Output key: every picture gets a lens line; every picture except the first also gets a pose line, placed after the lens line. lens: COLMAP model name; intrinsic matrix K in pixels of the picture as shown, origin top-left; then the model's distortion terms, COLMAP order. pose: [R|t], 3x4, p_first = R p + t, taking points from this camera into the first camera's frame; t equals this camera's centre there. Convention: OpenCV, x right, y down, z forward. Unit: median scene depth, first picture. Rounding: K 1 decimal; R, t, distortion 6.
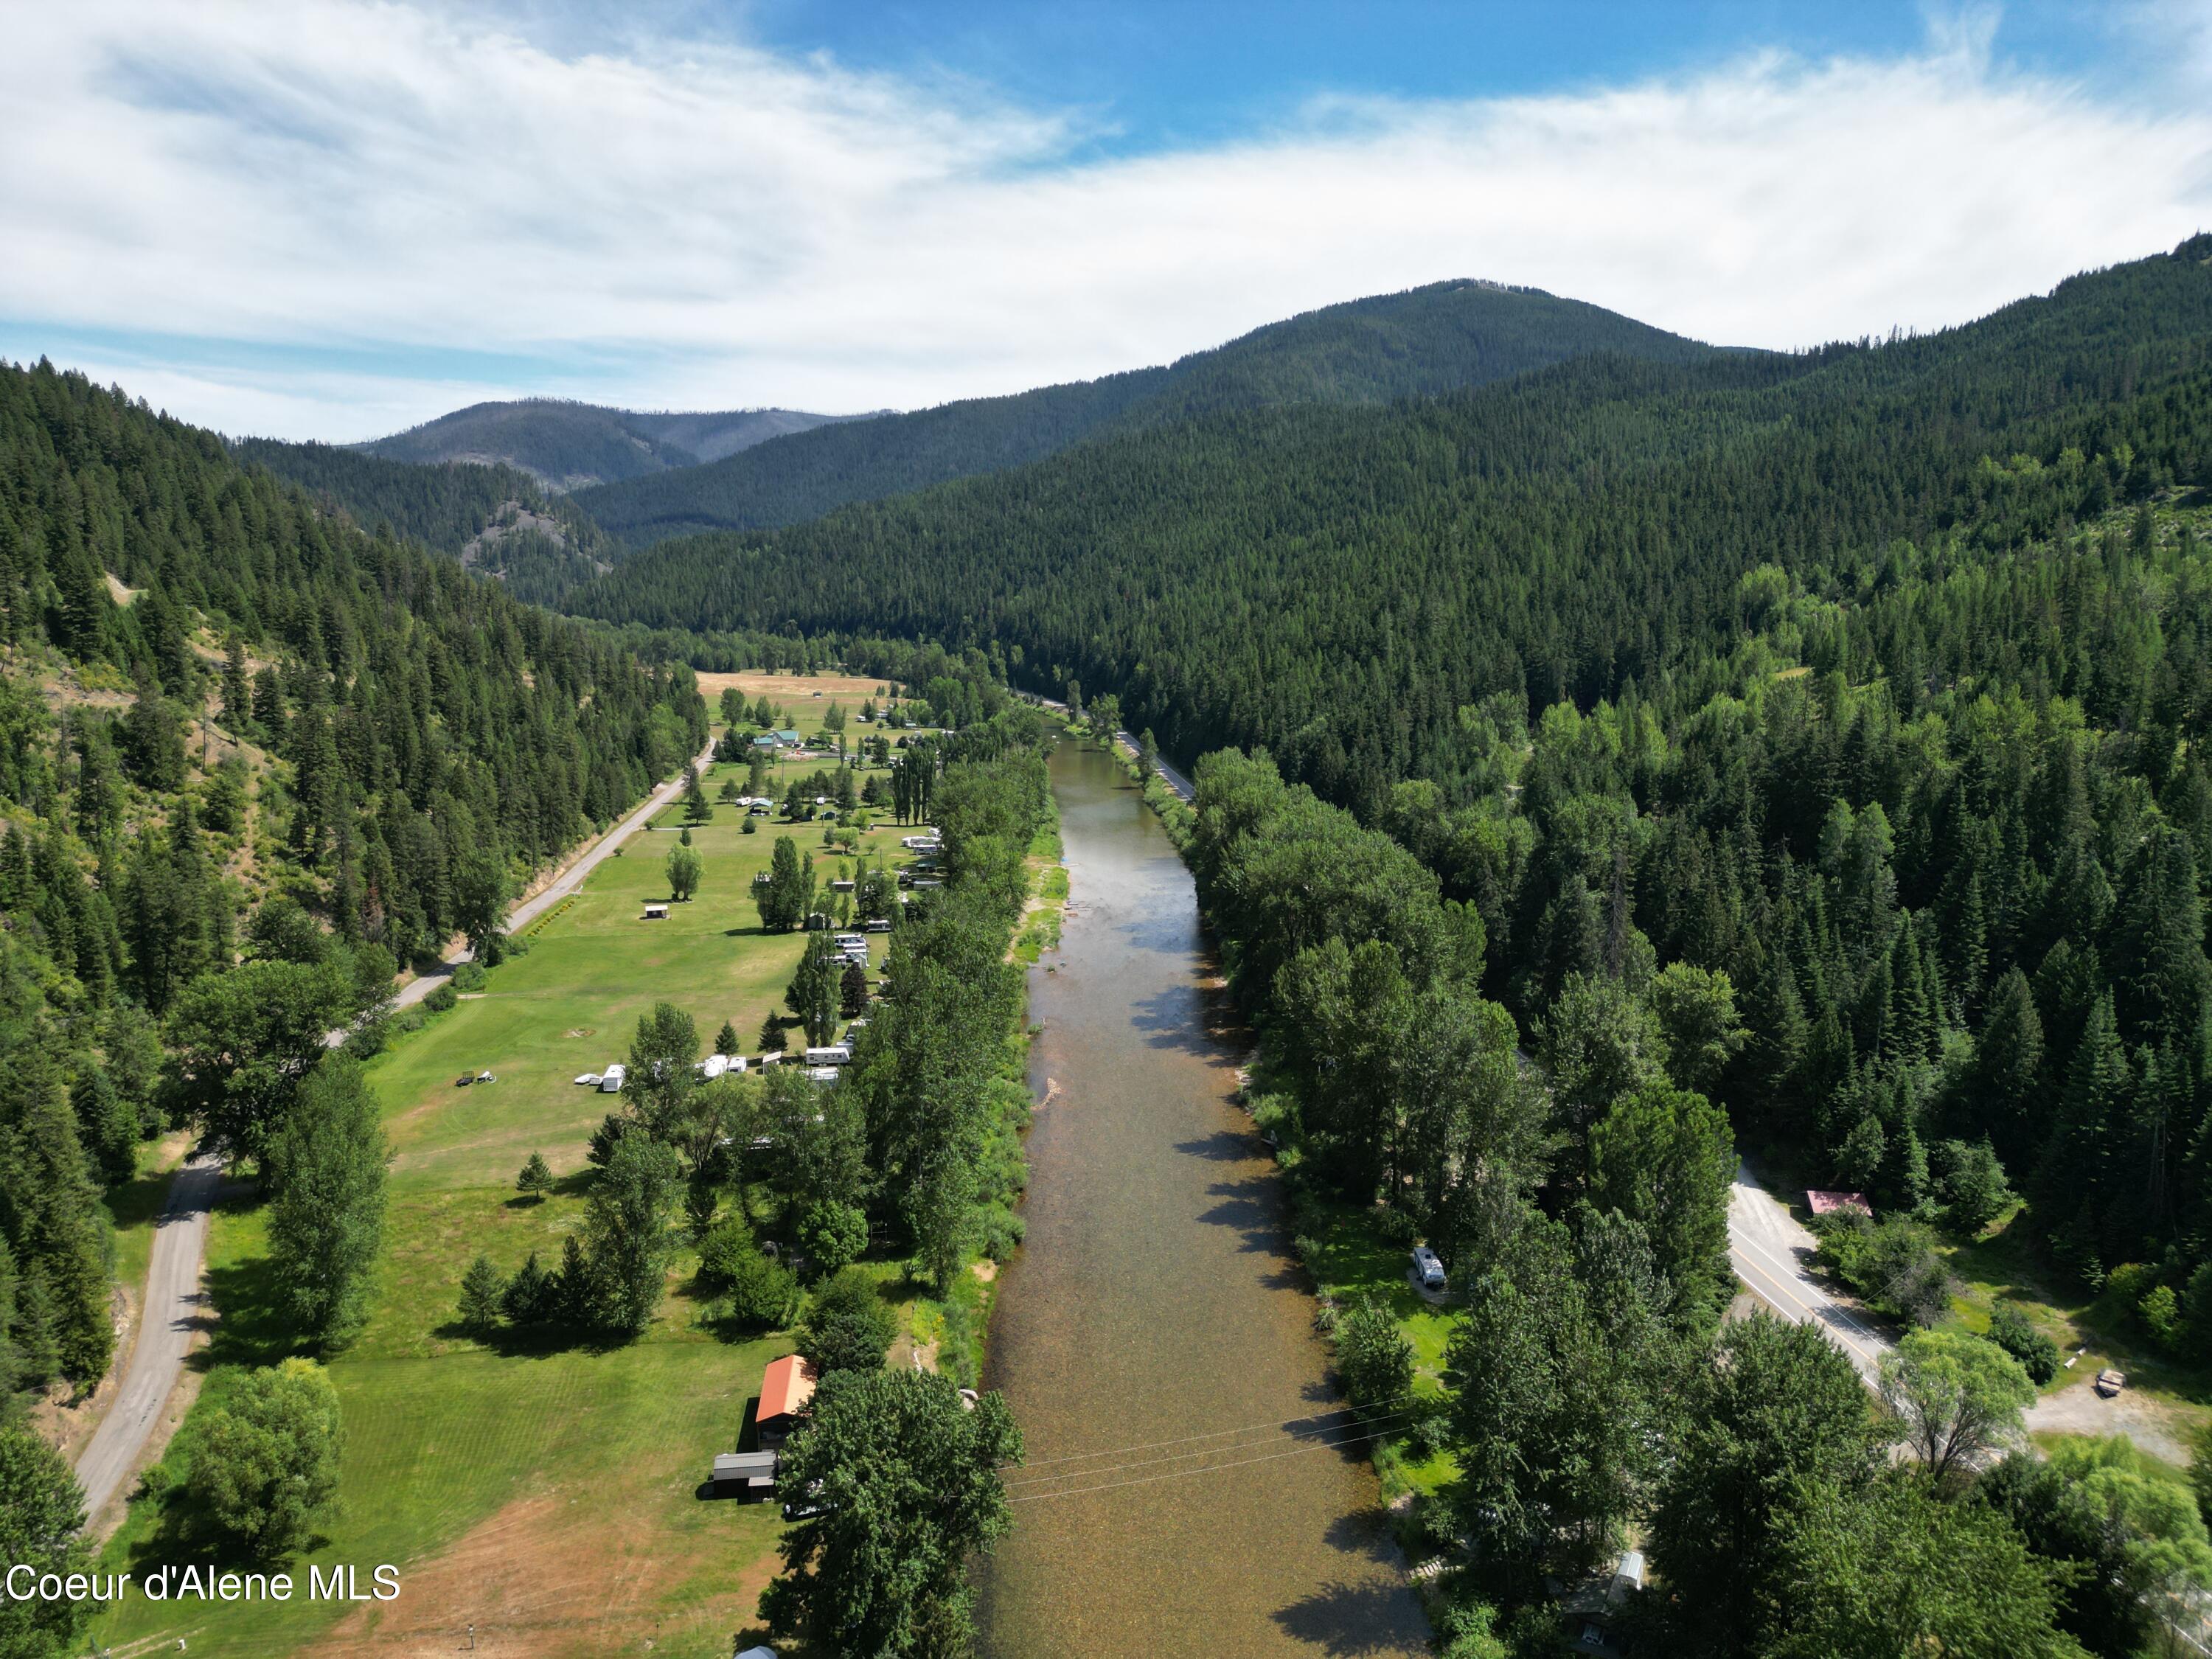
lens RADIAL K [[1549.0, 0, 1107.4], [0, 1549.0, 834.6], [0, 0, 1]] dist [0.065652, -0.060700]
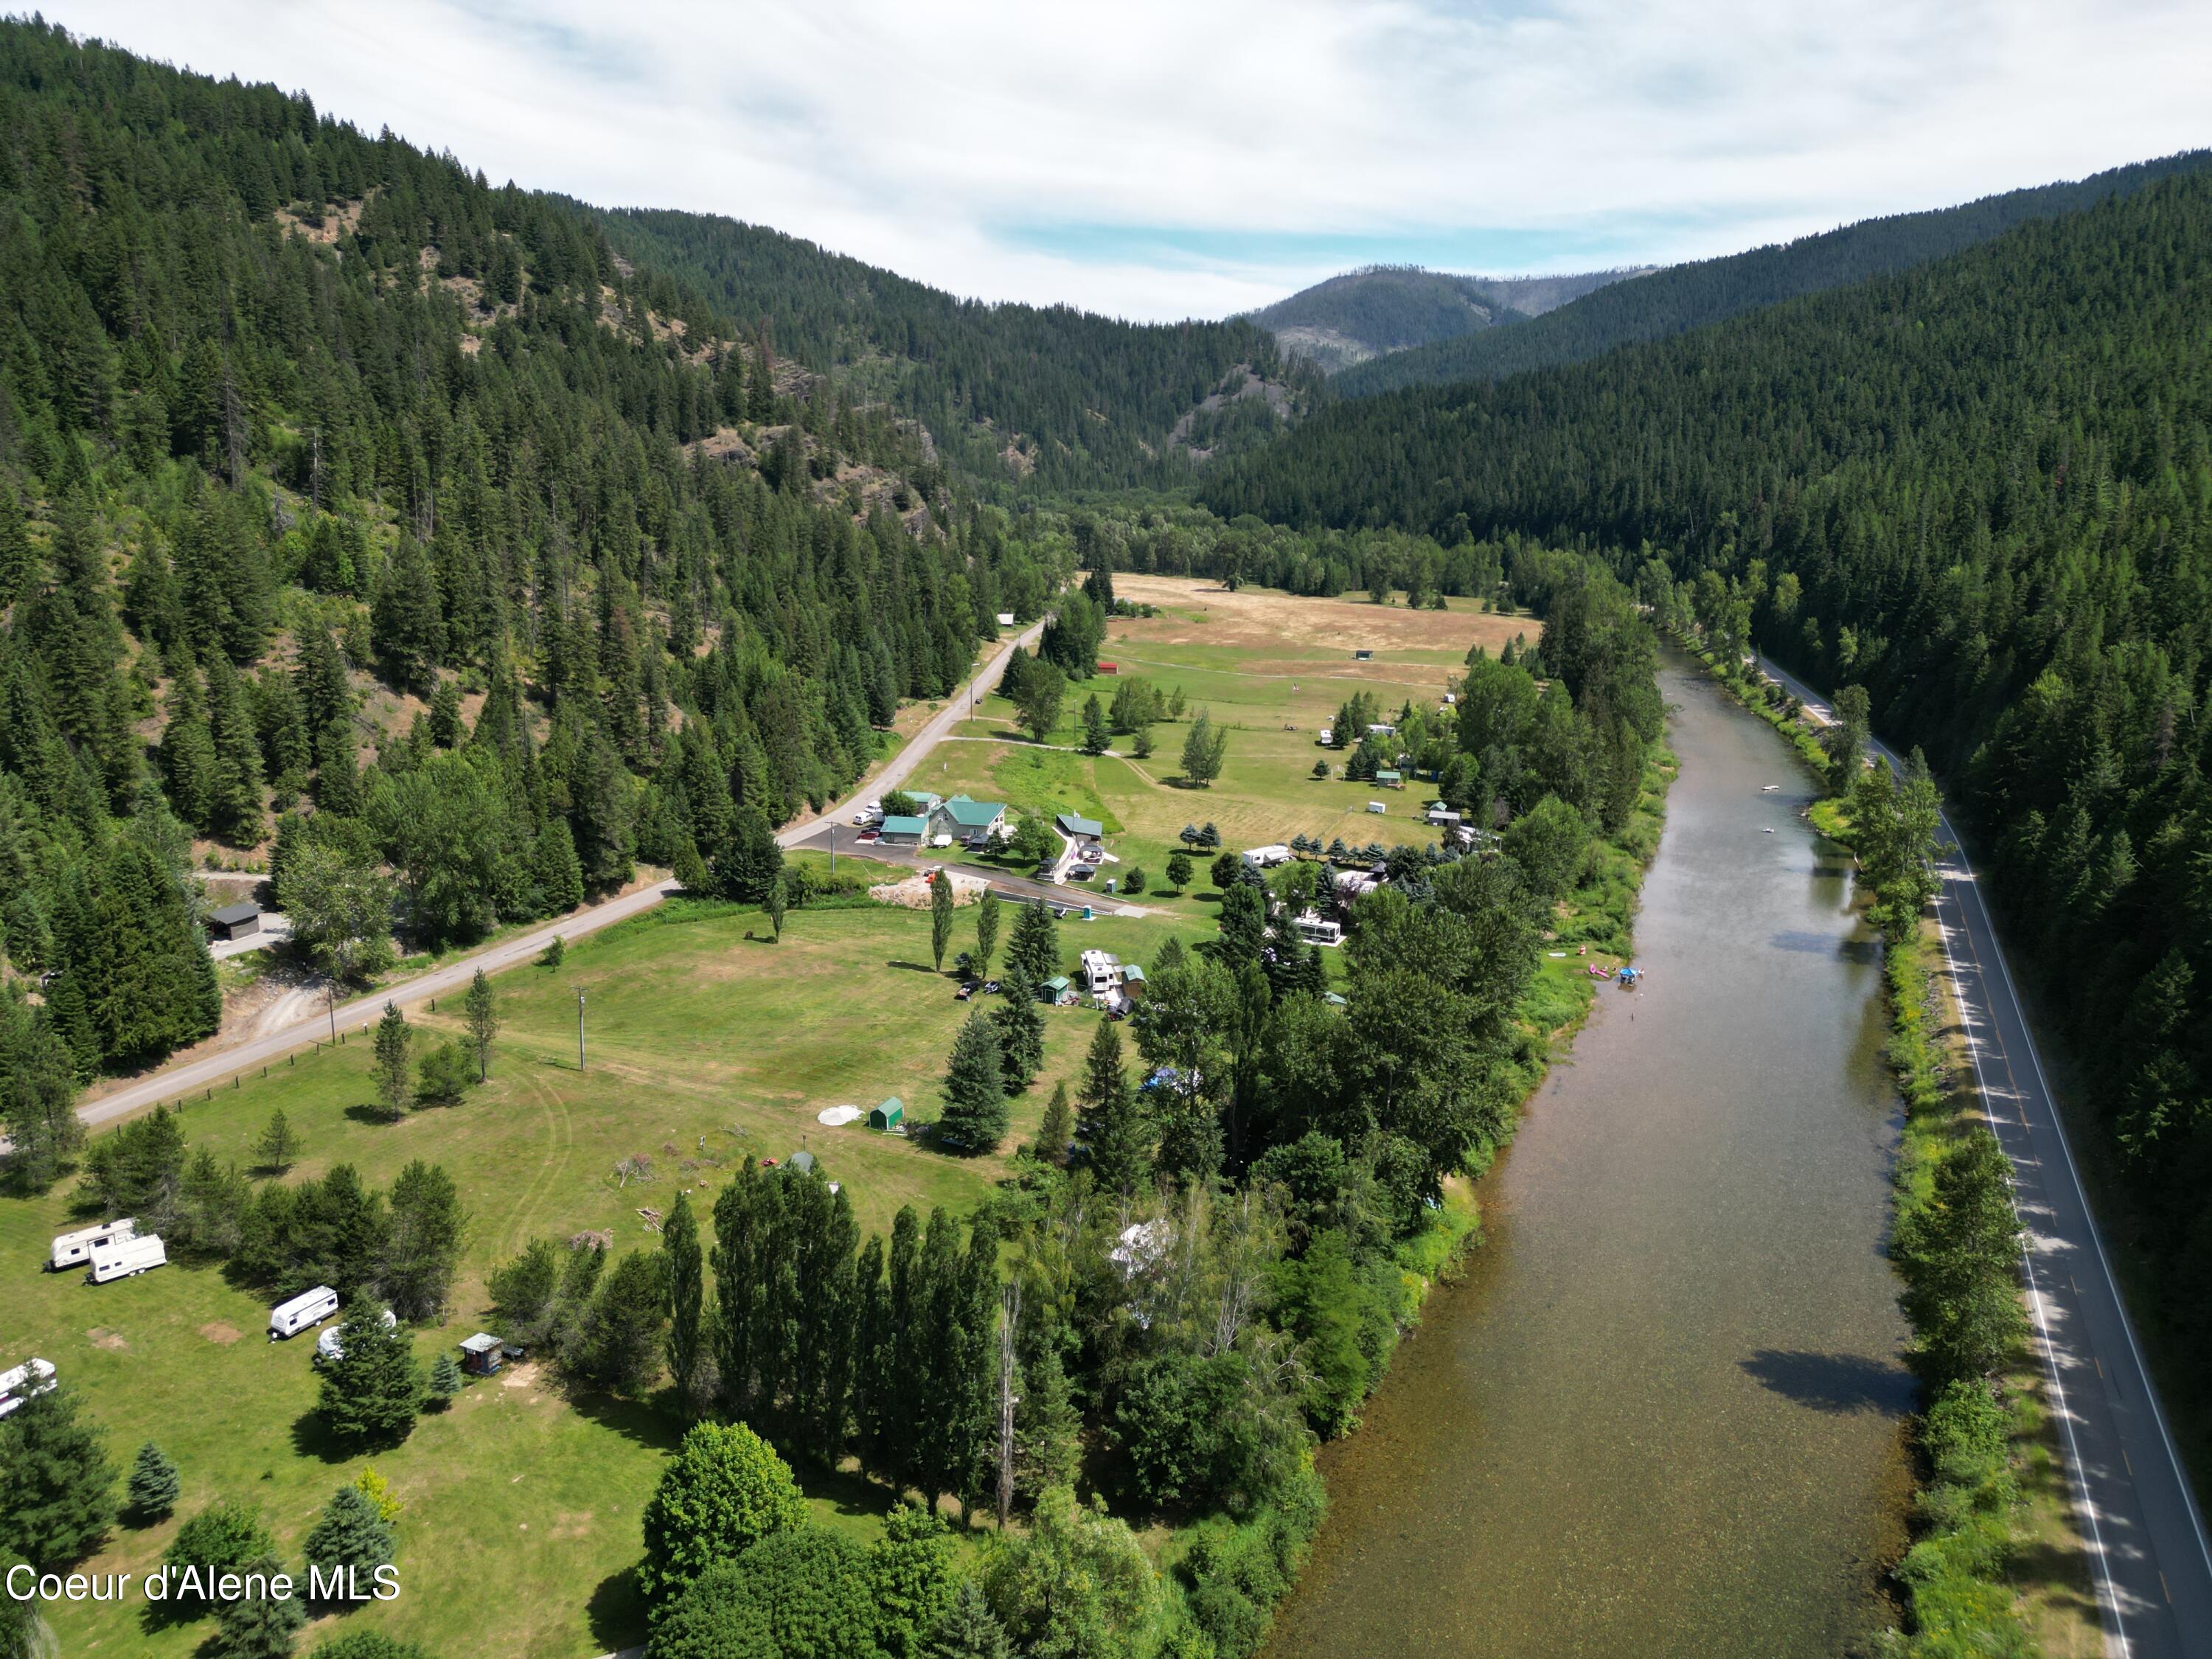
lens RADIAL K [[1549.0, 0, 1096.1], [0, 1549.0, 824.5], [0, 0, 1]] dist [0.065652, -0.060700]
pose [[0.855371, 0.125374, -0.502614, 0.011236], [-0.093293, 0.991689, 0.088600, -0.050555], [0.509545, -0.028895, 0.859959, 0.343817]]
